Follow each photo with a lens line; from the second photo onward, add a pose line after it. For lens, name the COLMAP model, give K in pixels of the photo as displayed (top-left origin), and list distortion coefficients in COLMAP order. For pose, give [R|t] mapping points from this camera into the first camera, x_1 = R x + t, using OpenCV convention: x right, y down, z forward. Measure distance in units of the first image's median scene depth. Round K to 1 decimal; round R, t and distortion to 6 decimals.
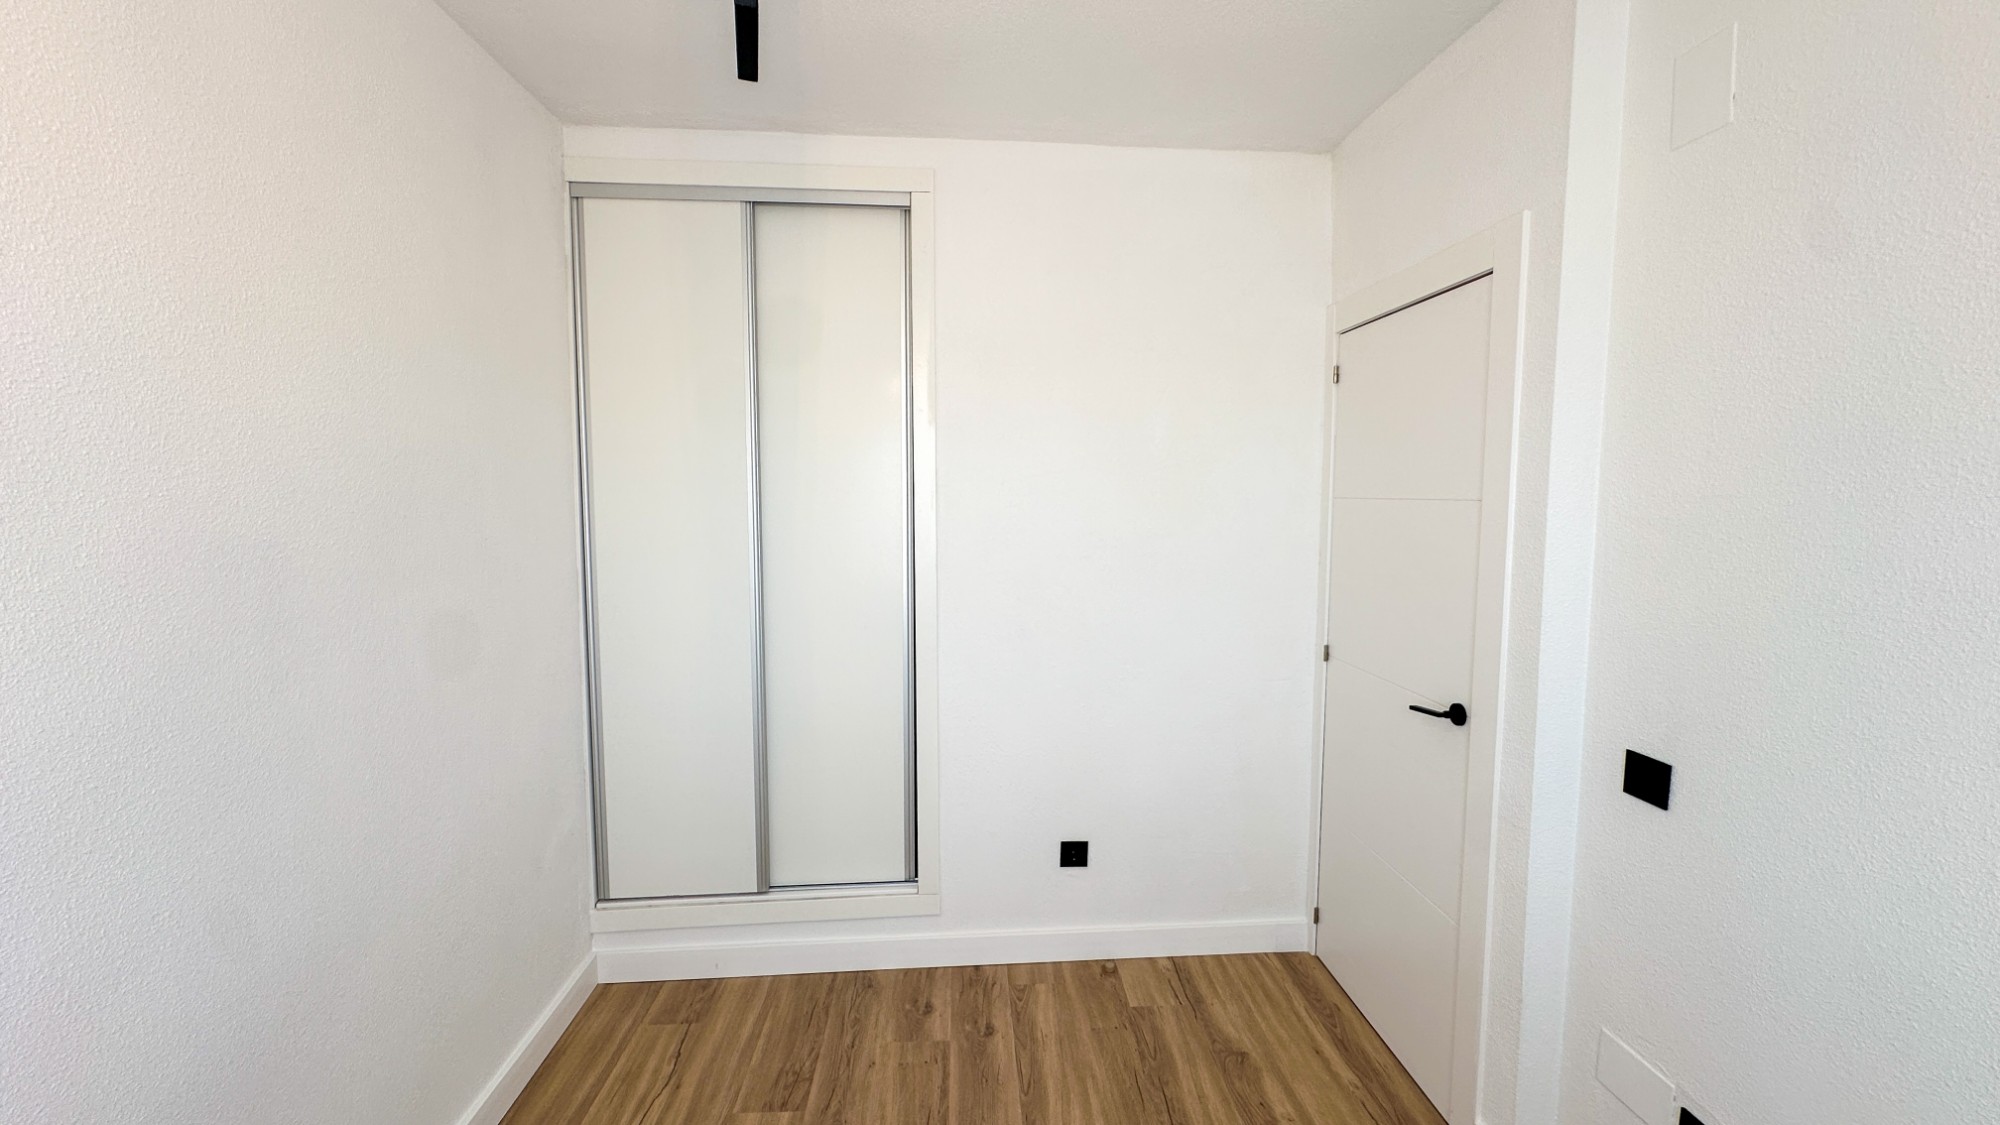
lens RADIAL K [[797.7, 0, 999.6], [0, 797.7, 555.5], [0, 0, 1]] dist [-0.000358, -0.000249]
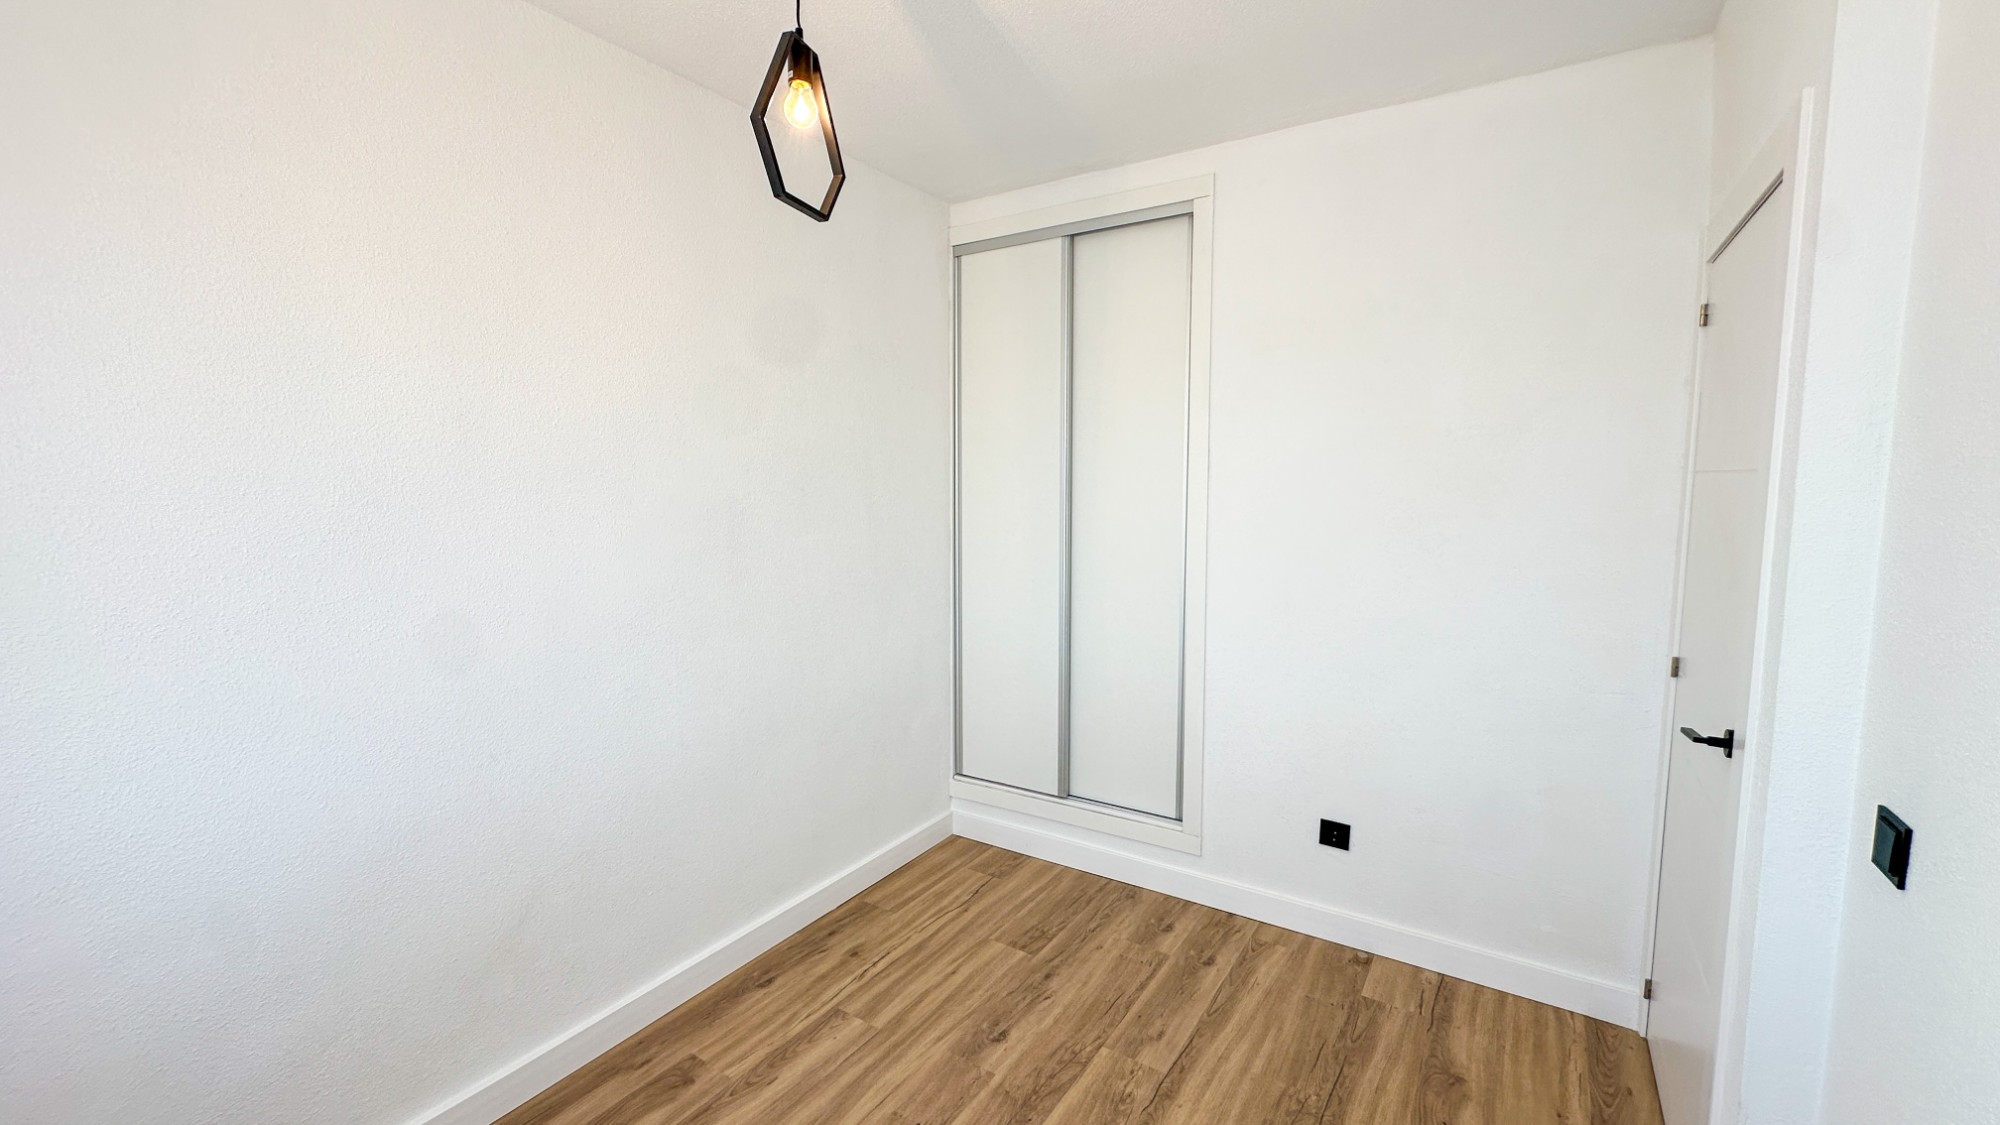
lens RADIAL K [[804.1, 0, 1010.9], [0, 804.1, 554.9], [0, 0, 1]] dist [0.017423, -0.000004]
pose [[0.808367, 0.052047, -0.586374, 0.381018], [-0.042375, 0.998645, 0.030224, 0.015124], [0.587152, 0.000415, 0.809476, -0.058822]]
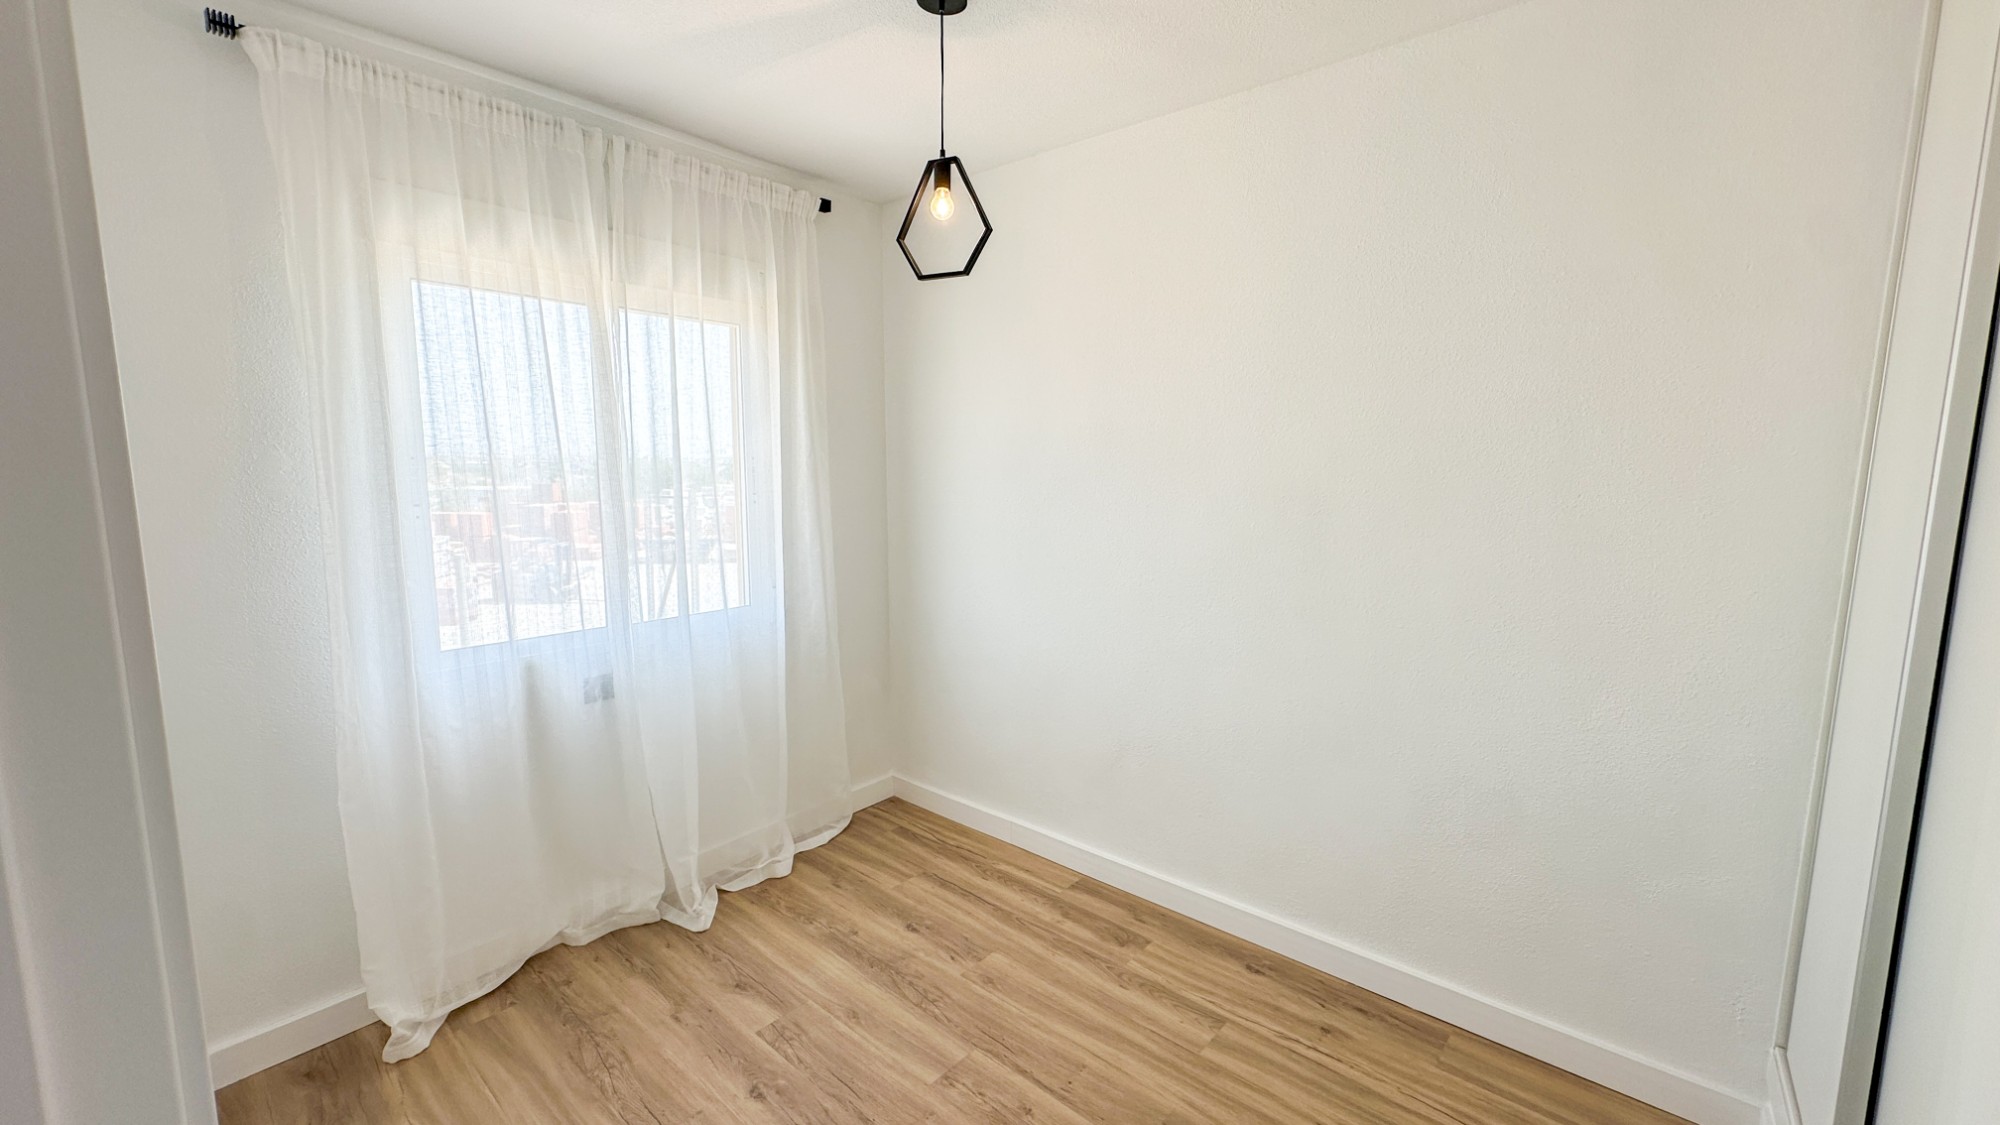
lens RADIAL K [[792.8, 0, 1005.1], [0, 792.8, 559.8], [0, 0, 1]] dist [-0.007683, 0.000597]
pose [[-0.688239, 0.084675, -0.720526, 0.463687], [-0.064999, 0.981974, 0.177487, -0.075652], [0.722566, 0.168987, -0.670329, 0.951091]]
